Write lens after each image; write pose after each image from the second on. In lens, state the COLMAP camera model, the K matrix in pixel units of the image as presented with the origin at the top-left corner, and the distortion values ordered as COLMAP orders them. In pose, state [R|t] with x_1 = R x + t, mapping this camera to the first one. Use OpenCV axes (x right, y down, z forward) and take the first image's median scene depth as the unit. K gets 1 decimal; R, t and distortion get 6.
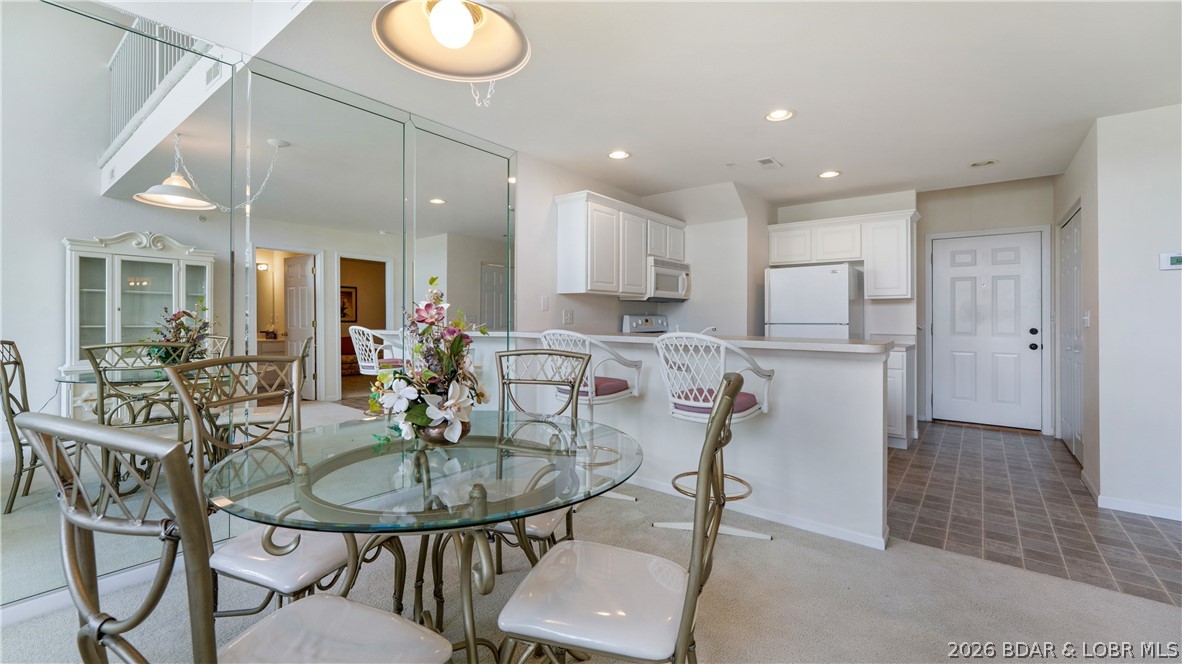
lens RADIAL K [[493.2, 0, 582.8], [0, 493.2, 318.9], [0, 0, 1]] dist [-0.001463, 0.000032]
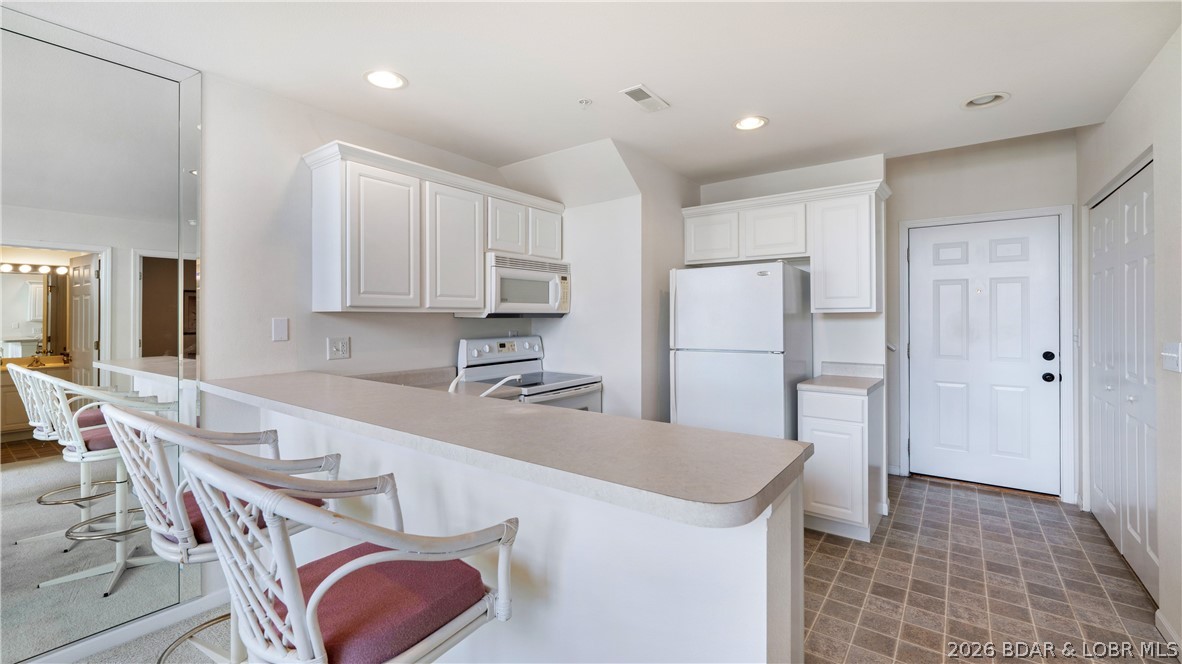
lens RADIAL K [[492.4, 0, 583.1], [0, 492.4, 322.9], [0, 0, 1]] dist [-0.001264, 0.000200]
pose [[0.999633, -0.007750, 0.025957, 0.233508], [0.007560, 0.999944, 0.007429, -0.033526], [-0.026013, -0.007230, 0.999635, 0.318698]]
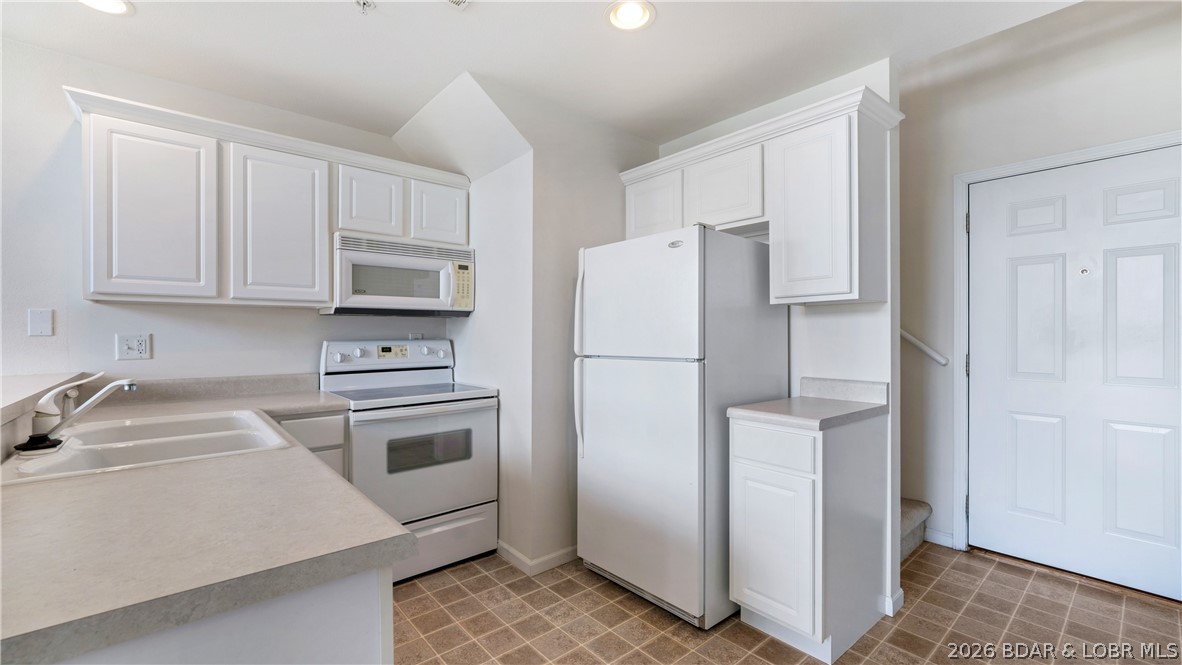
lens RADIAL K [[484.7, 0, 587.4], [0, 484.7, 339.5], [0, 0, 1]] dist [-0.000391, 0.000632]
pose [[0.981814, -0.003430, -0.189813, 0.483846], [0.004723, 0.999969, 0.006360, -0.010706], [0.189786, -0.007141, 0.981800, 0.509808]]
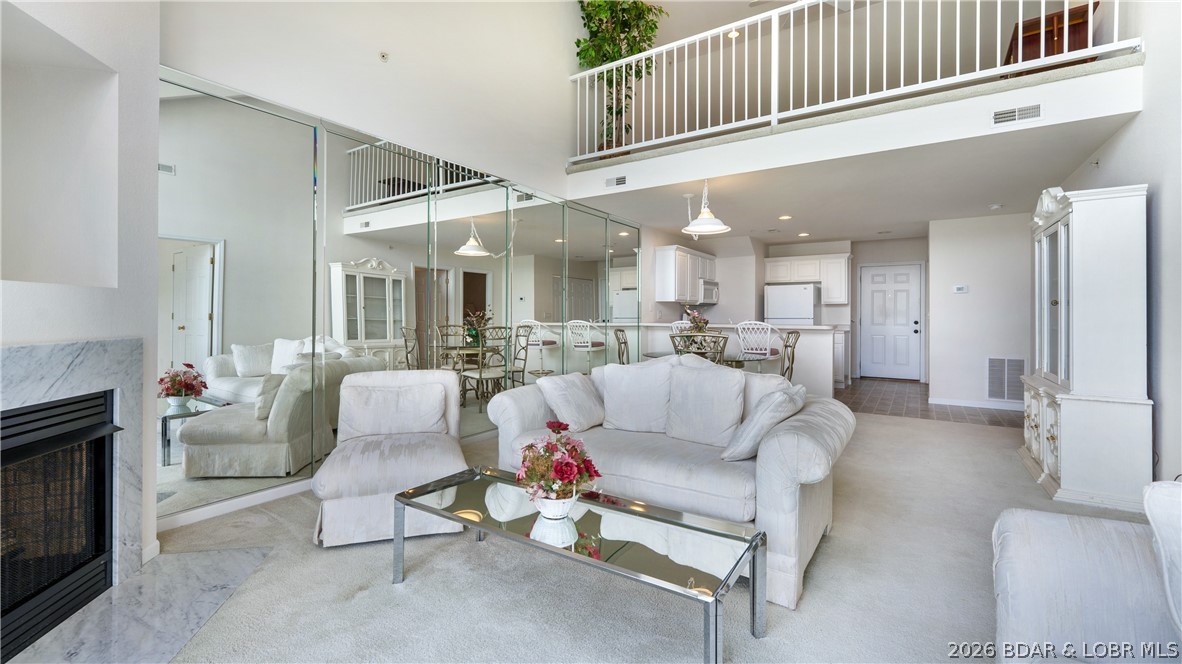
lens RADIAL K [[493.2, 0, 582.8], [0, 493.2, 318.9], [0, 0, 1]] dist [-0.001463, 0.000032]
pose [[0.996692, -0.000960, 0.081269, -0.389657], [0.000254, 0.999962, 0.008691, -0.003502], [-0.081275, -0.008642, 0.996654, -0.631176]]
